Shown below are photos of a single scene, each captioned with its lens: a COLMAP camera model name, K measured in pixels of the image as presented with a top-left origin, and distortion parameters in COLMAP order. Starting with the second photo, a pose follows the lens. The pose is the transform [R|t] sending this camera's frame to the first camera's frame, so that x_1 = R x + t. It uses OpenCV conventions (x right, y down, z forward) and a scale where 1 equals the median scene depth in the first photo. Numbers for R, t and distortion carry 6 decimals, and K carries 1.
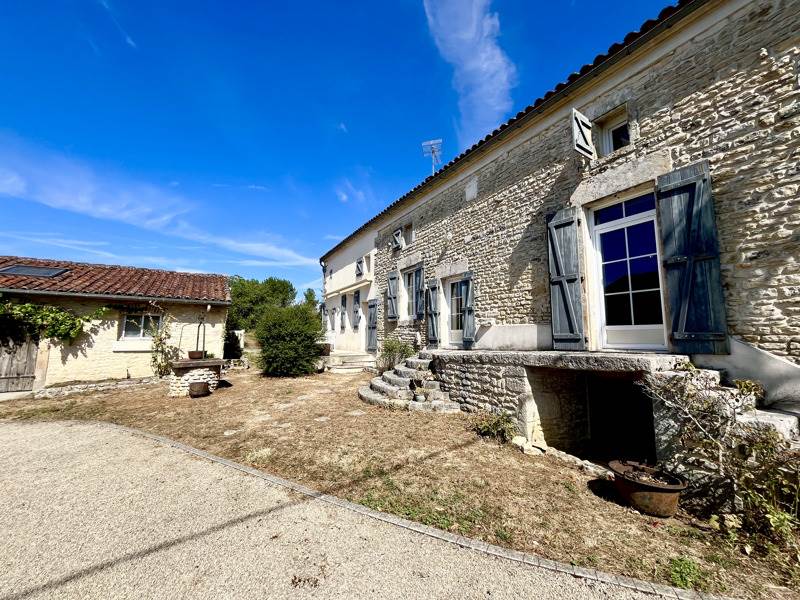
lens RADIAL K [[322.3, 0, 400.0], [0, 322.3, 300.0], [0, 0, 1]] dist [0.000134, -0.000127]
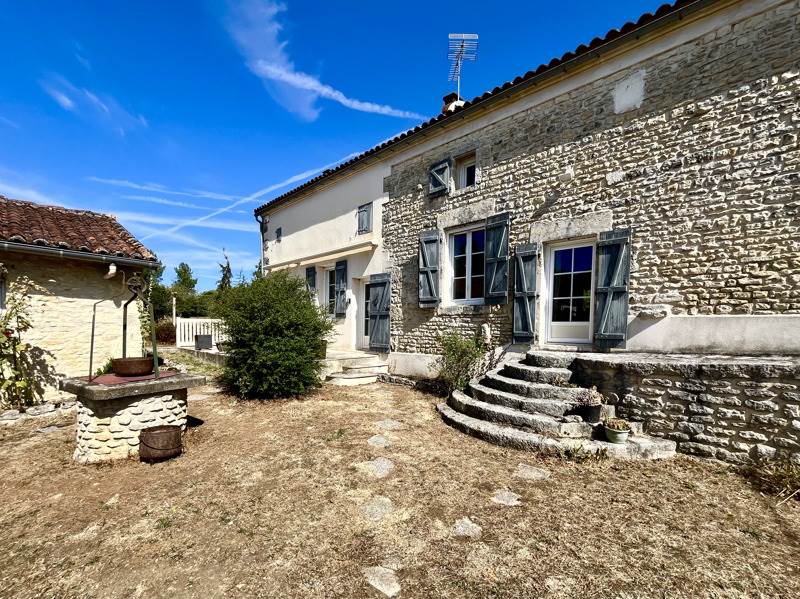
lens RADIAL K [[366.4, 0, 399.8], [0, 366.4, 345.4], [0, 0, 1]] dist [-0.001571, -0.000572]
pose [[0.961972, -0.000773, 0.273146, -0.401994], [-0.041905, 0.987741, 0.150375, 0.045245], [-0.269913, -0.156103, 0.950147, 0.400621]]
